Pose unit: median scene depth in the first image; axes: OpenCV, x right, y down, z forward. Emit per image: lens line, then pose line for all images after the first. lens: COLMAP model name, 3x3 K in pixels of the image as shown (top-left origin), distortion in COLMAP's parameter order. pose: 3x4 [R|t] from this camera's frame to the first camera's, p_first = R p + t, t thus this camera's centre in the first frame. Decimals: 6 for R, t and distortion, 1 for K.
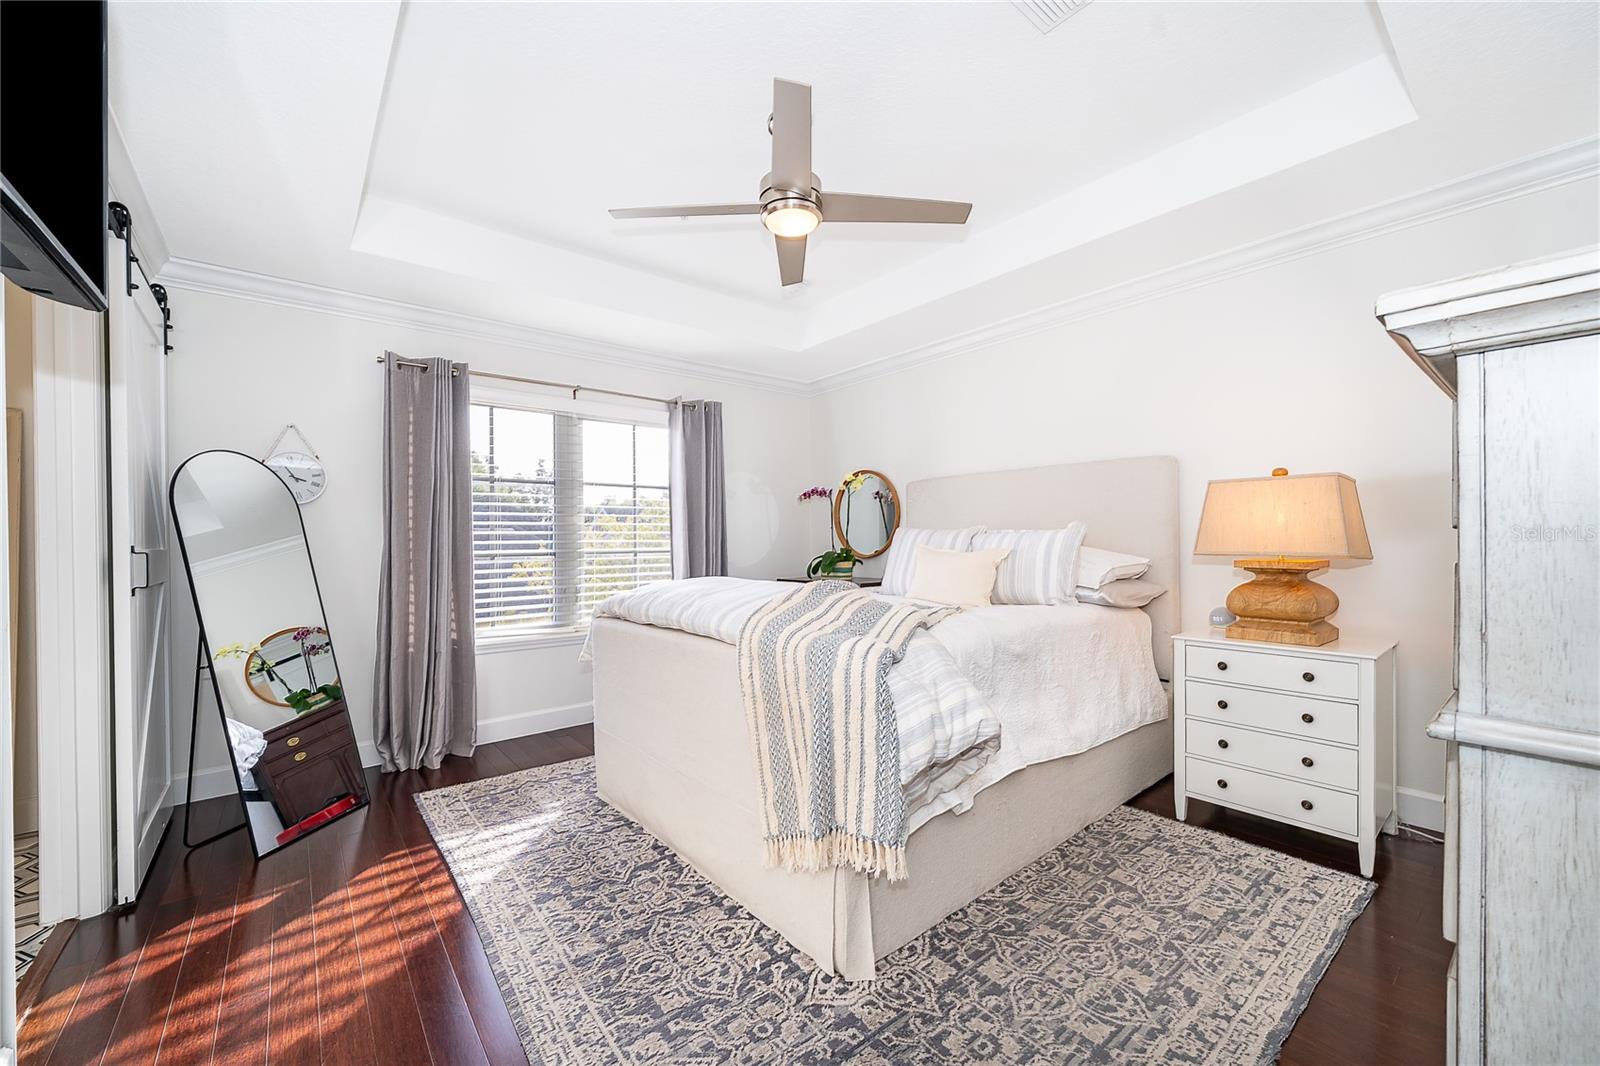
lens RADIAL K [[629.8, 0, 808.9], [0, 629.8, 540.5], [0, 0, 1]] dist [-0.006251, 0.000242]
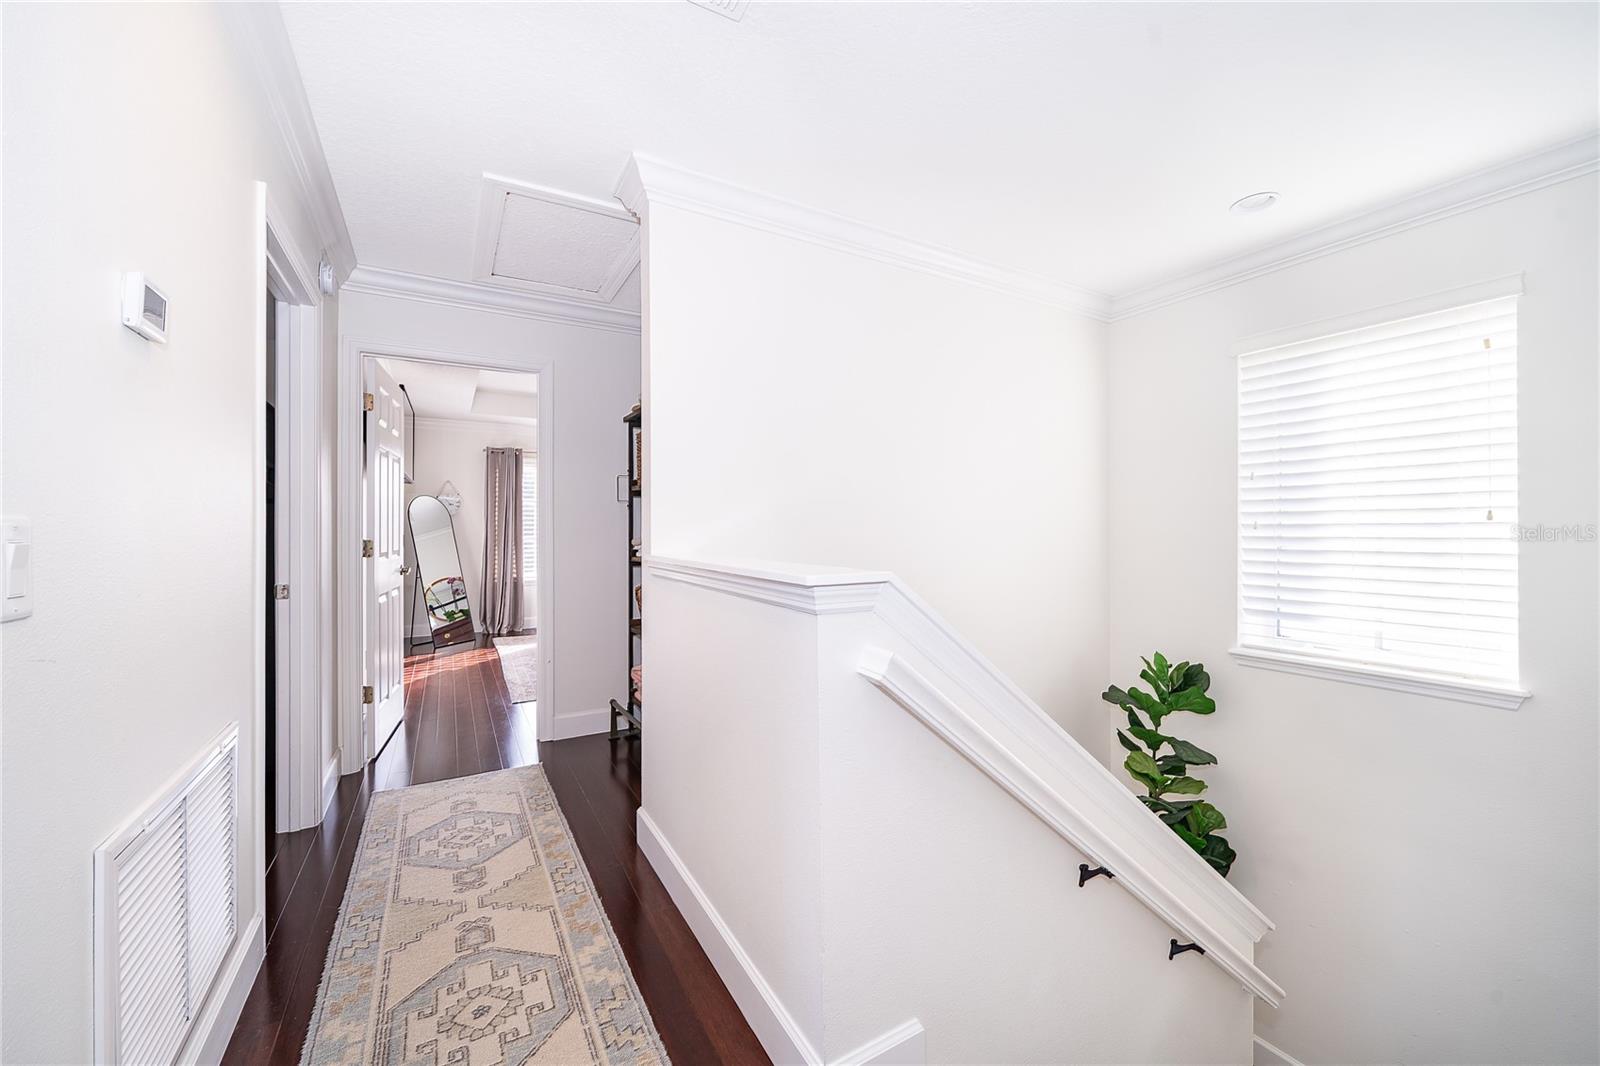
lens RADIAL K [[629.8, 0, 794.0], [0, 629.8, 525.7], [0, 0, 1]] dist [-0.006251, 0.000242]
pose [[0.983604, 0.000967, -0.180340, 0.761794], [-0.002904, 0.999941, -0.010480, -0.000434], [0.180319, 0.010832, 0.983548, -0.943993]]
